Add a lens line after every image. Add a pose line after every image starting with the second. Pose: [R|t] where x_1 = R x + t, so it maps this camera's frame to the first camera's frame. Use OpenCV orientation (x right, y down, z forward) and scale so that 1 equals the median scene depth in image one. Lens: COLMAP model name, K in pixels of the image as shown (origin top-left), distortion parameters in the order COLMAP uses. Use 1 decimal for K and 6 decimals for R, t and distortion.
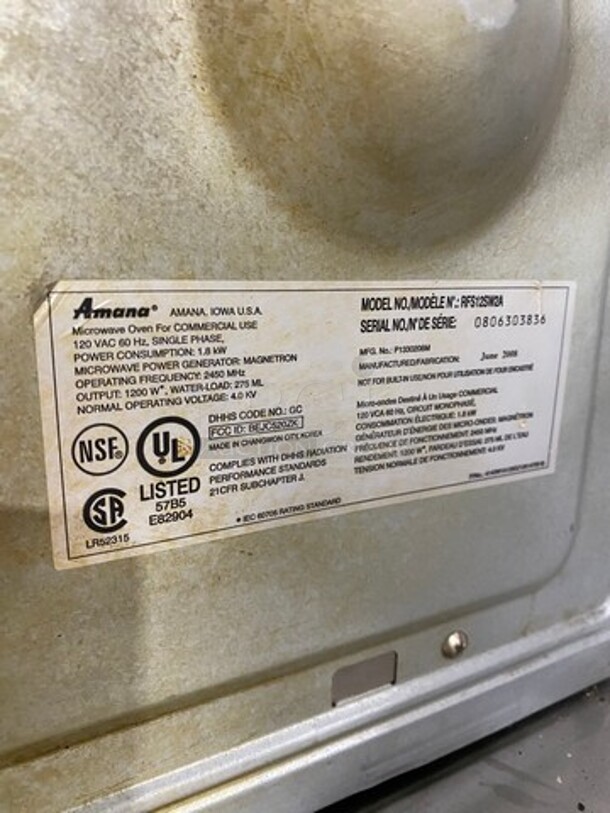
lens RADIAL K [[626.7, 0, 305.0], [0, 626.7, 406.1], [0, 0, 1]] dist [0.006387, -0.000193]
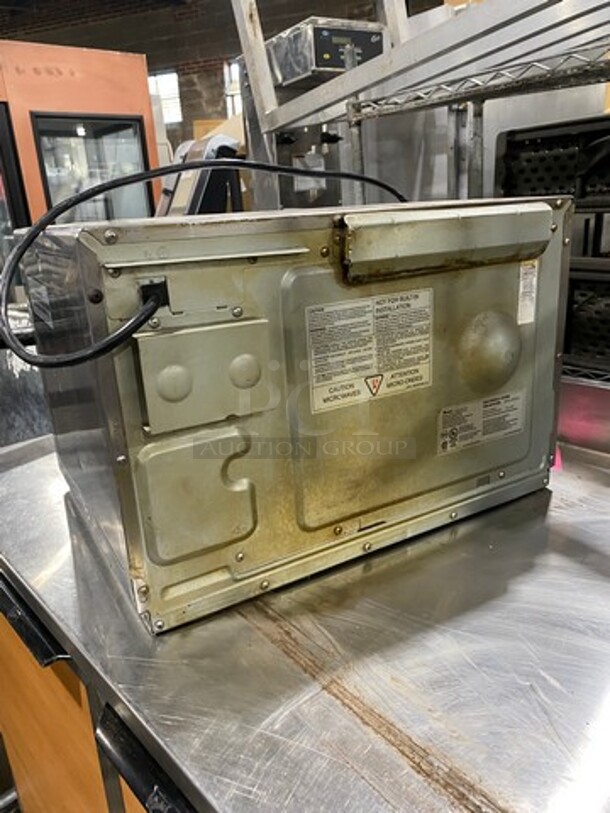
lens RADIAL K [[626.7, 0, 304.6], [0, 626.7, 413.4], [0, 0, 1]] dist [0.006387, -0.000193]
pose [[0.996669, -0.080961, 0.009819, -1.300023], [0.080189, 0.994793, 0.062905, -0.469754], [-0.014861, -0.061908, 0.997971, -3.751893]]
